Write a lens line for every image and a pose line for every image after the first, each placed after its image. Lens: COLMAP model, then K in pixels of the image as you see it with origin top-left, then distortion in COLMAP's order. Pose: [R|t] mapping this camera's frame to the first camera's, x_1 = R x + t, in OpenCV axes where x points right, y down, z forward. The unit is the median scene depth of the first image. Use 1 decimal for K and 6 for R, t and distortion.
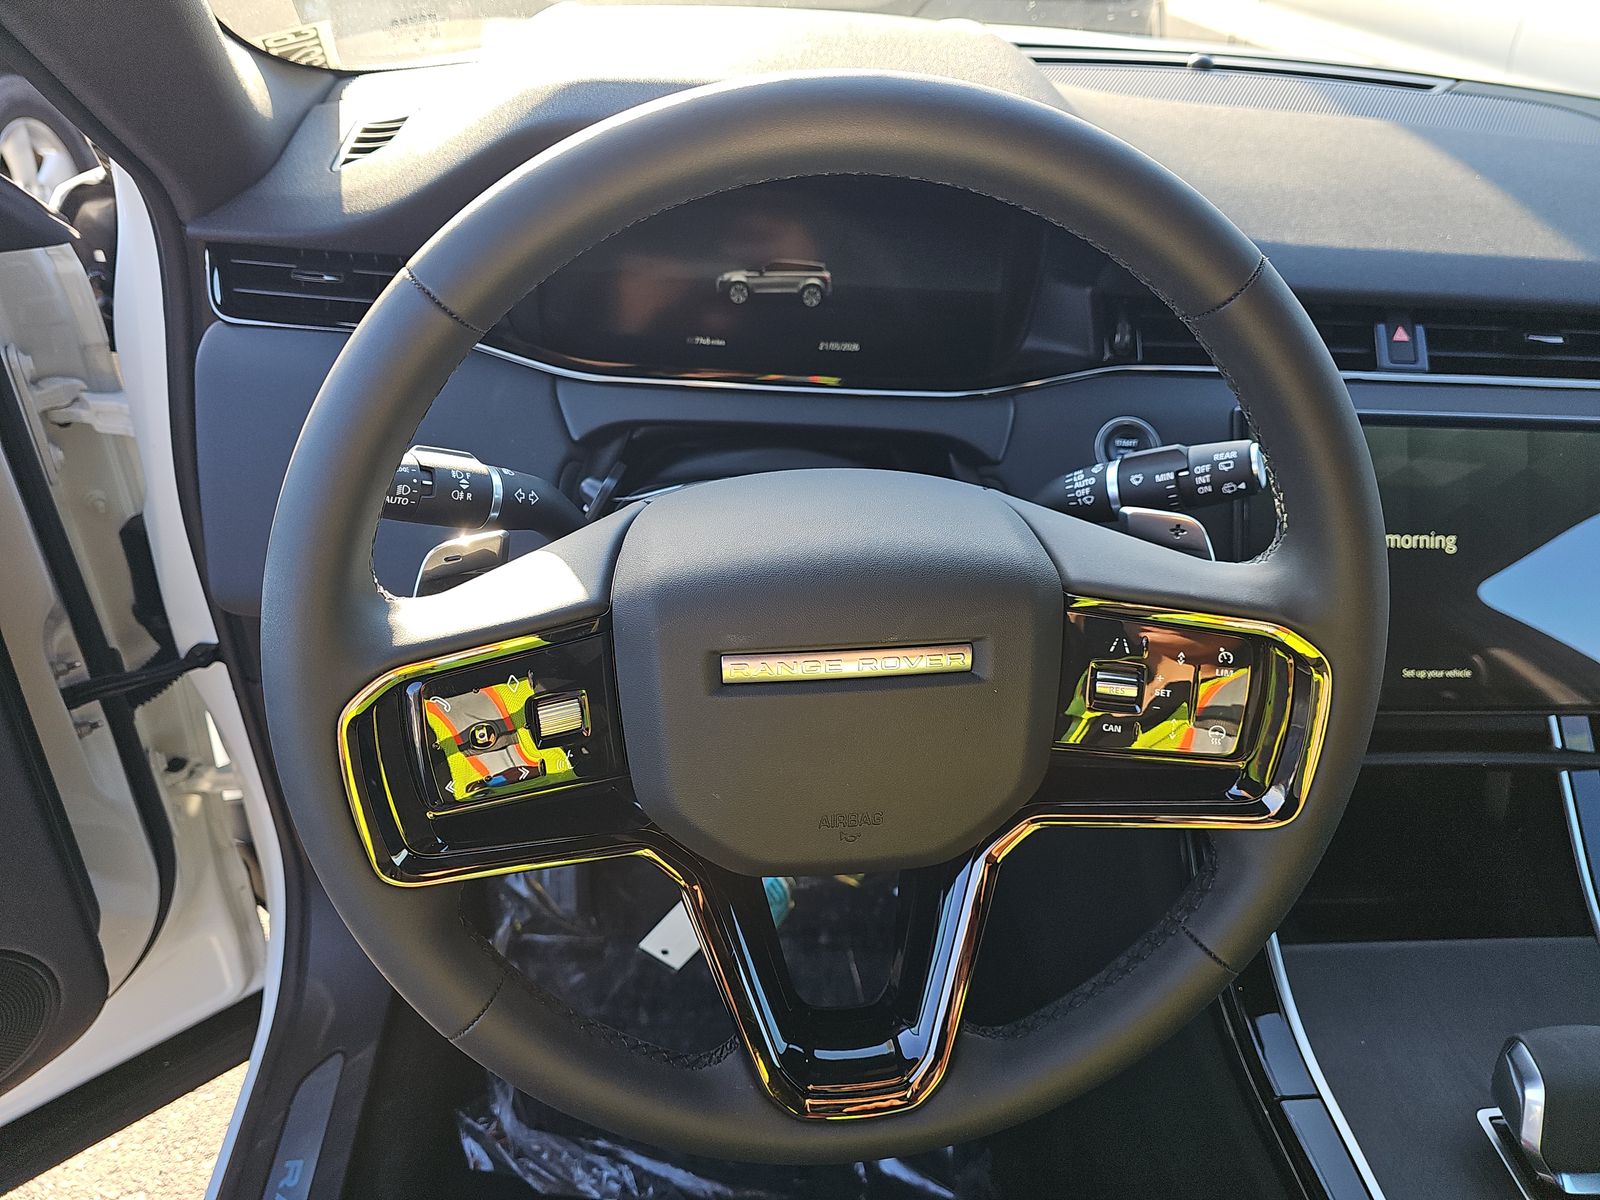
lens RADIAL K [[1036.2, 0, 800.0], [0, 1036.2, 600.0], [0, 0, 1]] dist [0.046997, -0.040935]
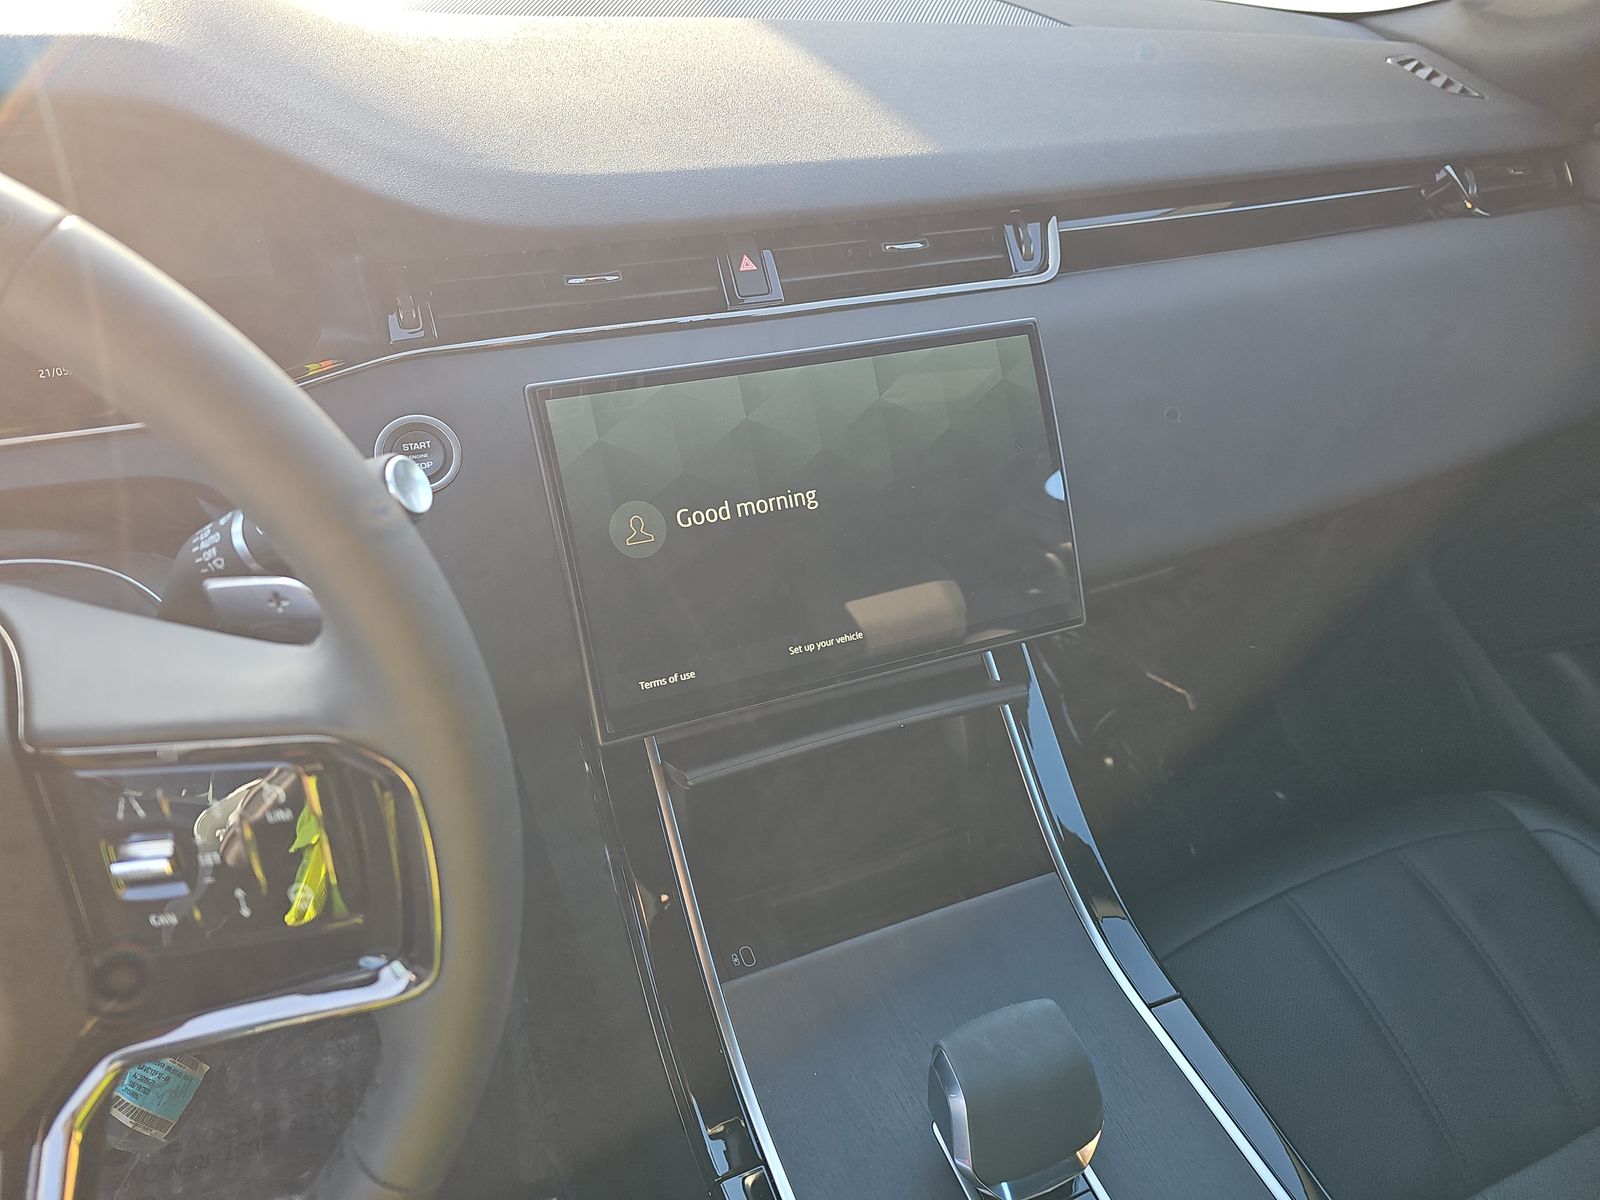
lens RADIAL K [[1036.2, 0, 800.0], [0, 1036.2, 600.0], [0, 0, 1]] dist [0.046997, -0.040935]
pose [[0.950992, -0.211903, 0.225192, 0.385551], [0.201900, 0.977123, 0.066830, -0.029573], [-0.234202, -0.018088, 0.972020, 0.148013]]
